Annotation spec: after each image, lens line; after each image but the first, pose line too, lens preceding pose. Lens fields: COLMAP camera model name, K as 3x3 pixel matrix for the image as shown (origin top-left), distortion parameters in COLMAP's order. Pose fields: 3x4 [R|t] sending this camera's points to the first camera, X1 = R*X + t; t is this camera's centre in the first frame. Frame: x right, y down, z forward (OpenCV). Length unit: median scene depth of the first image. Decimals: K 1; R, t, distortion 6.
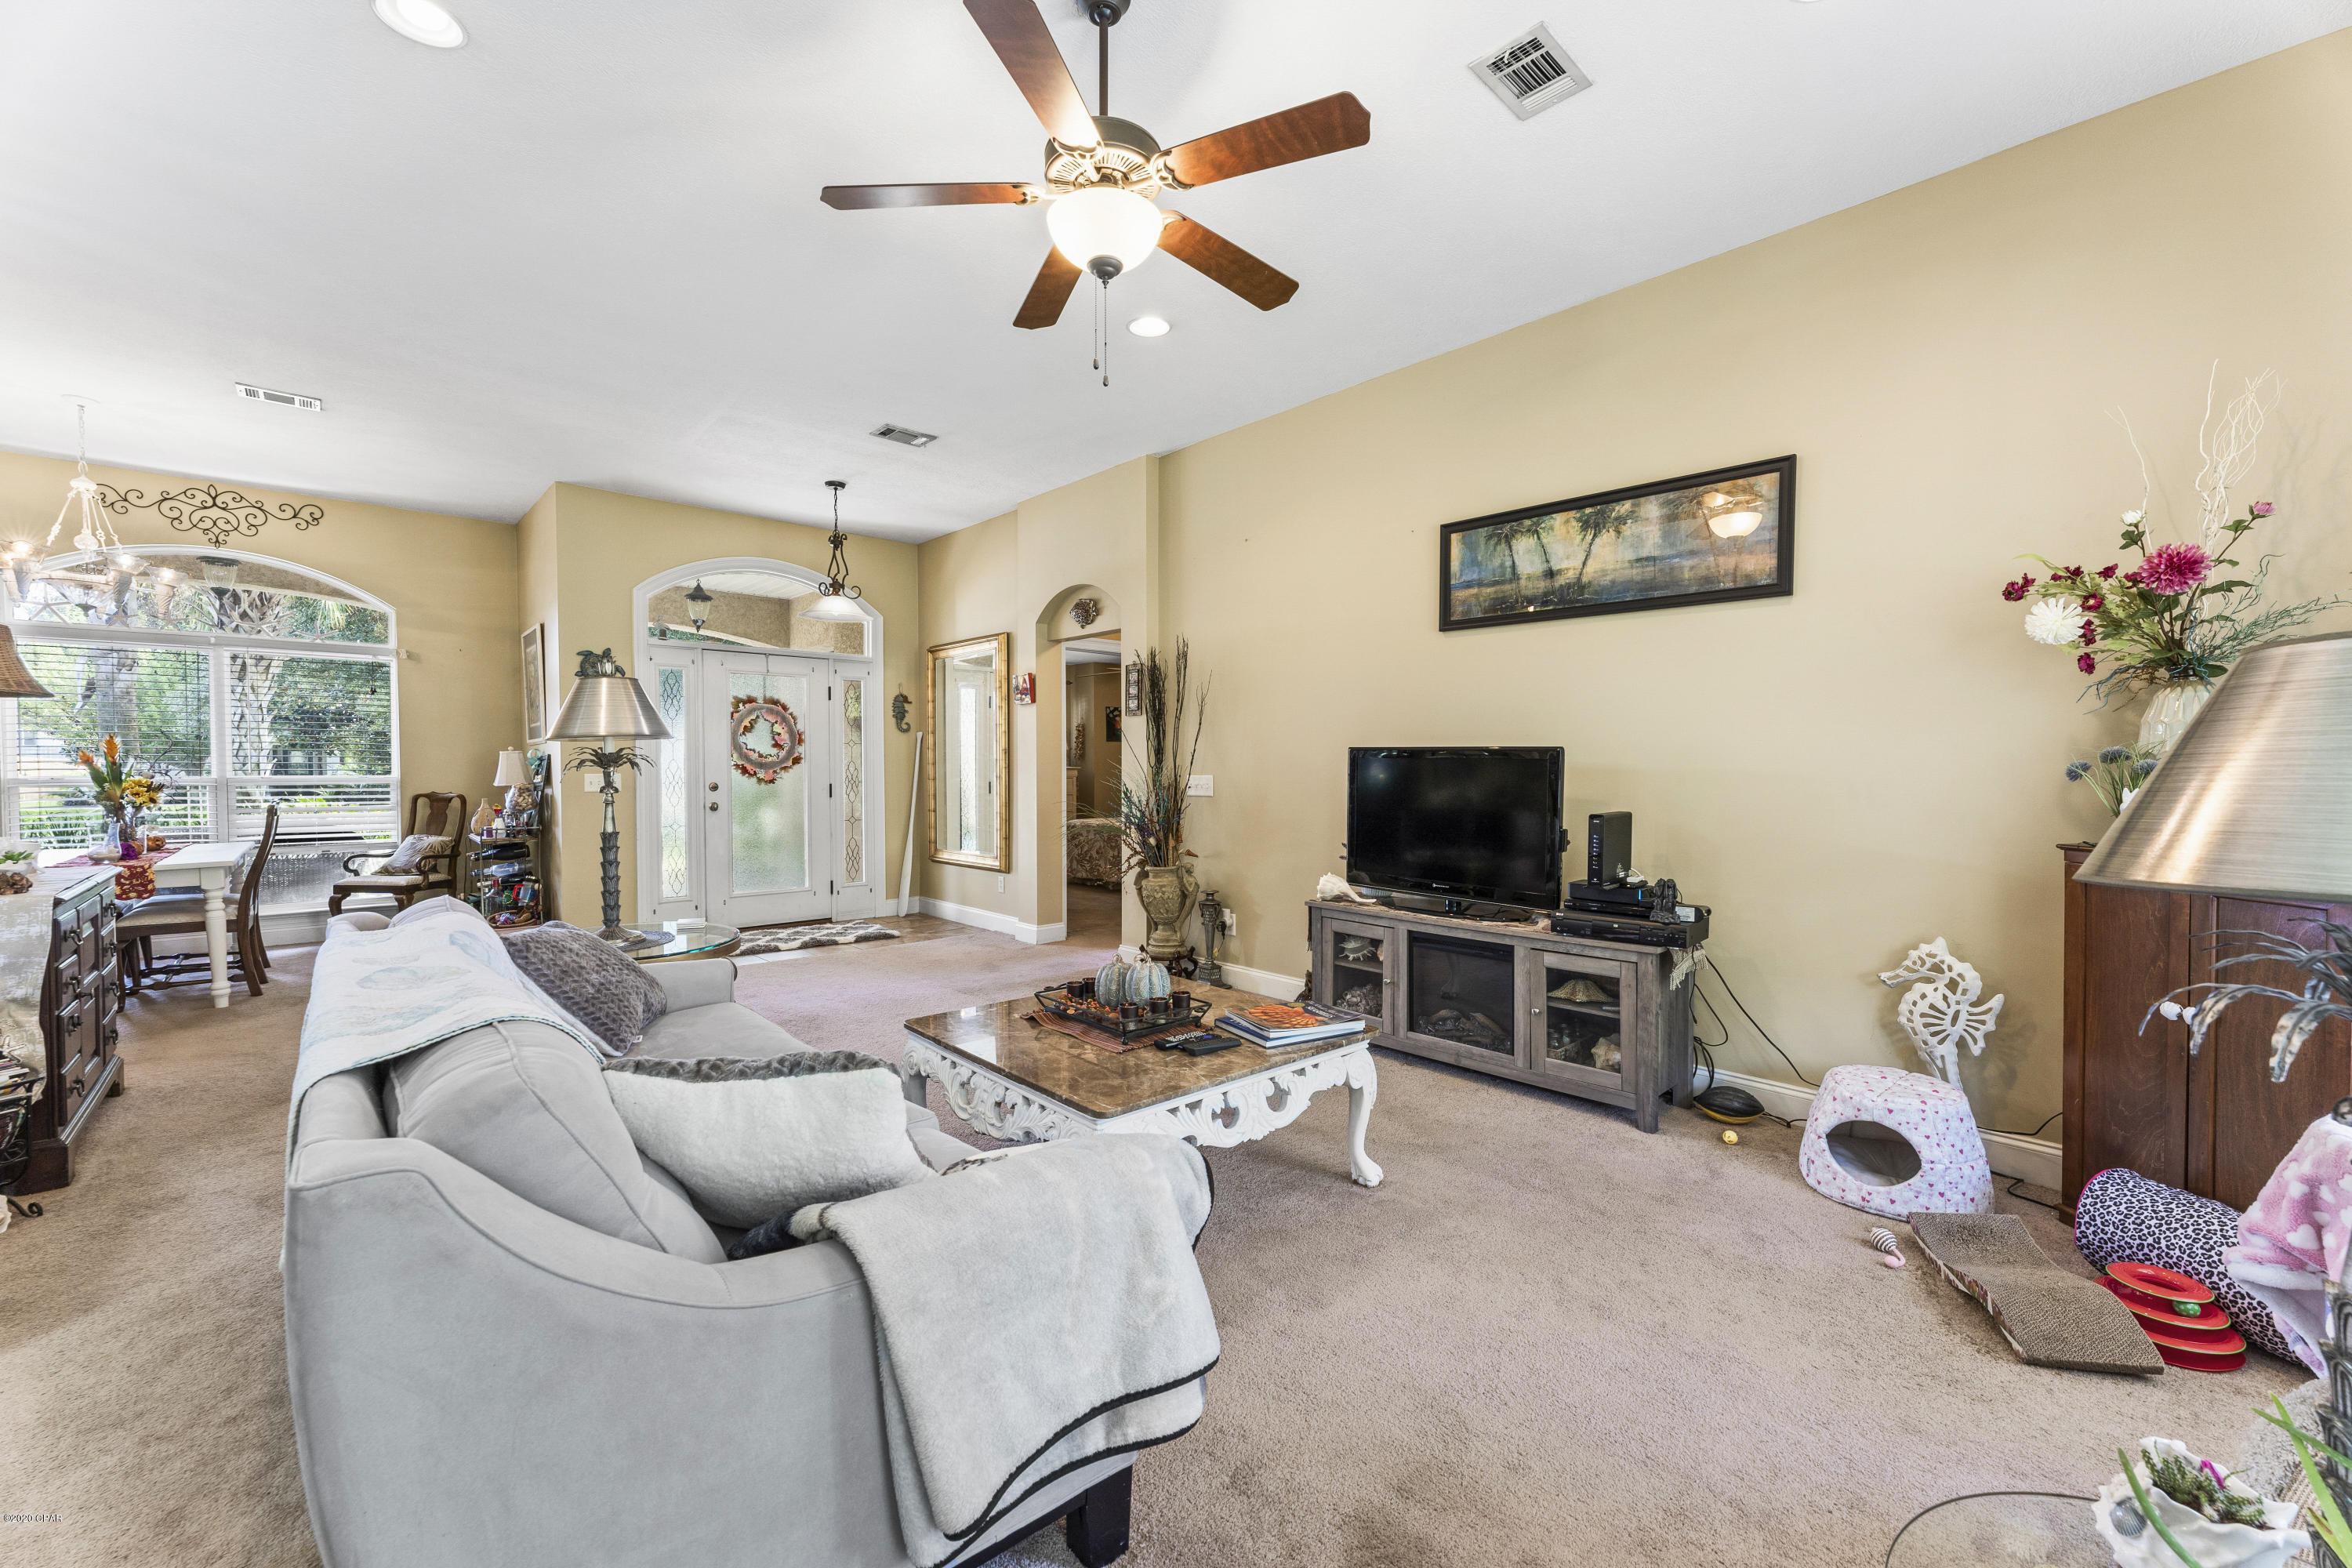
lens RADIAL K [[938.4, 0, 1176.3], [0, 938.4, 785.6], [0, 0, 1]] dist [-0.000305, -0.000207]
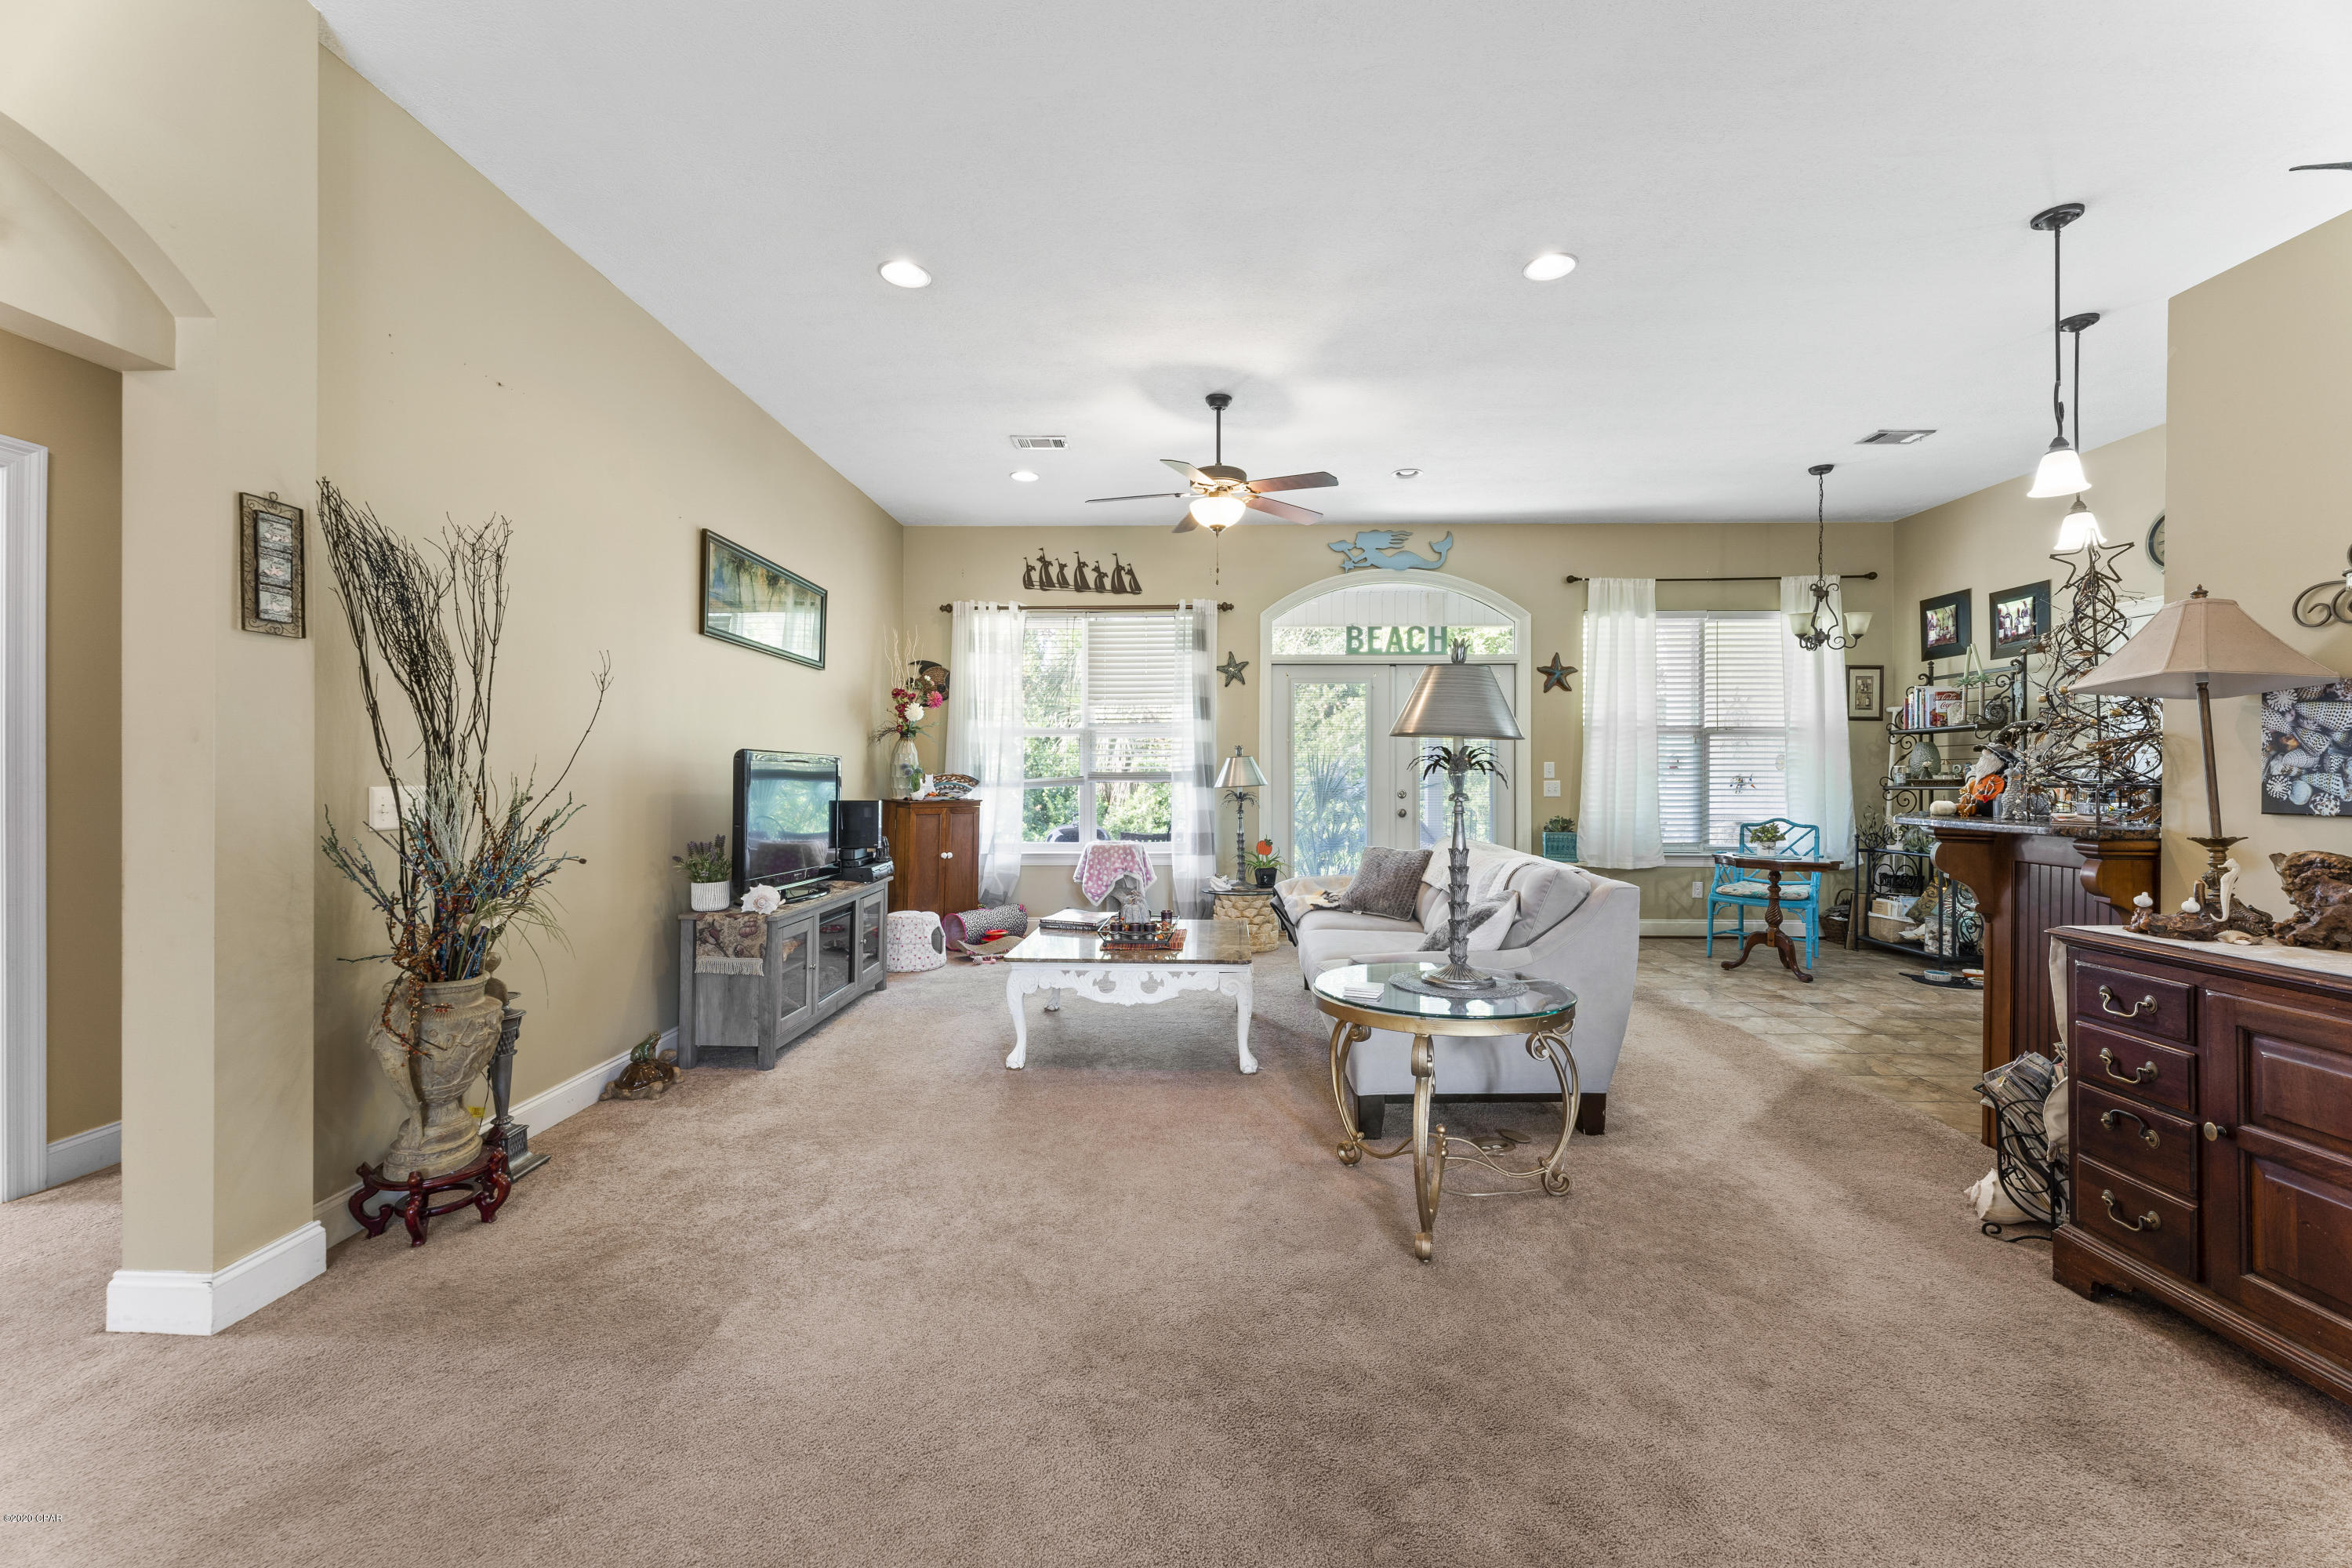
lens RADIAL K [[938.4, 0, 1175.5], [0, 938.4, 774.3], [0, 0, 1]] dist [-0.000305, -0.000207]
pose [[-0.716707, -0.002599, 0.697370, -0.824685], [0.014352, 0.999726, 0.018476, -0.028681], [-0.697227, 0.023251, -0.716473, 1.461014]]
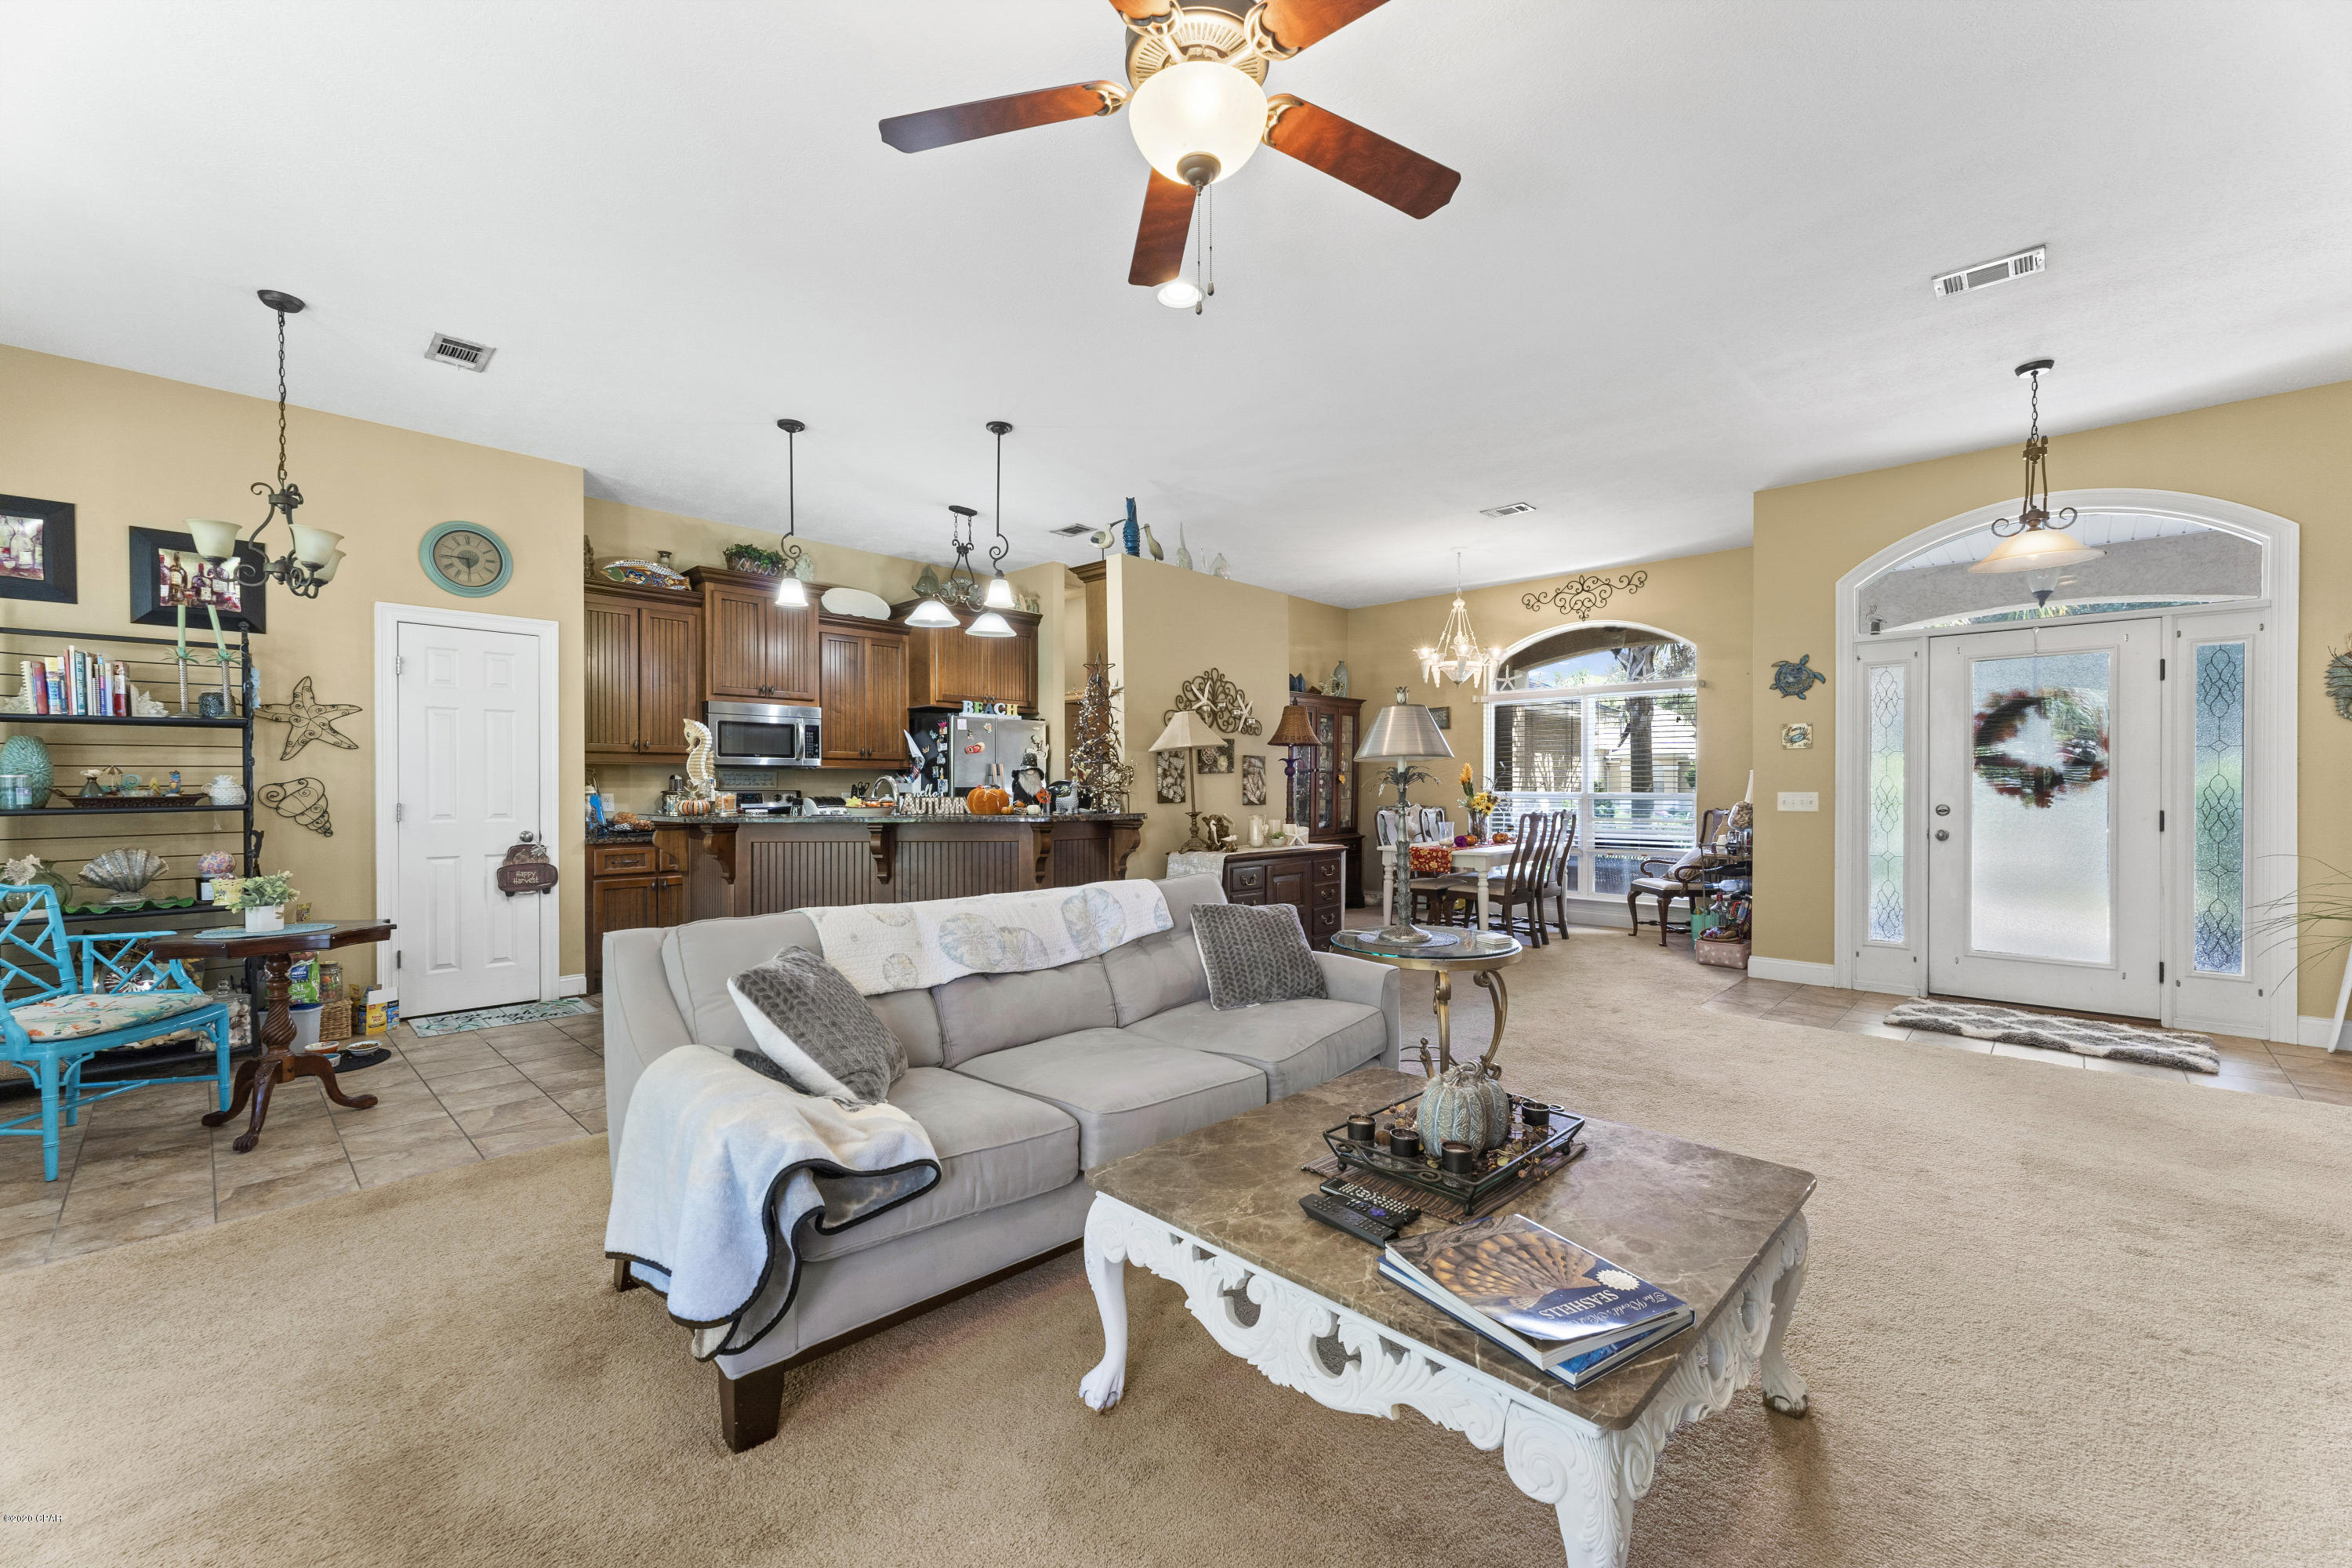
lens RADIAL K [[938.4, 0, 1185.6], [0, 938.4, 790.9], [0, 0, 1]] dist [-0.000305, -0.000207]
pose [[0.069037, 0.005175, -0.997601, 0.426331], [-0.020669, 0.999779, 0.003756, -0.008061], [0.997400, 0.020360, 0.069129, 0.544545]]
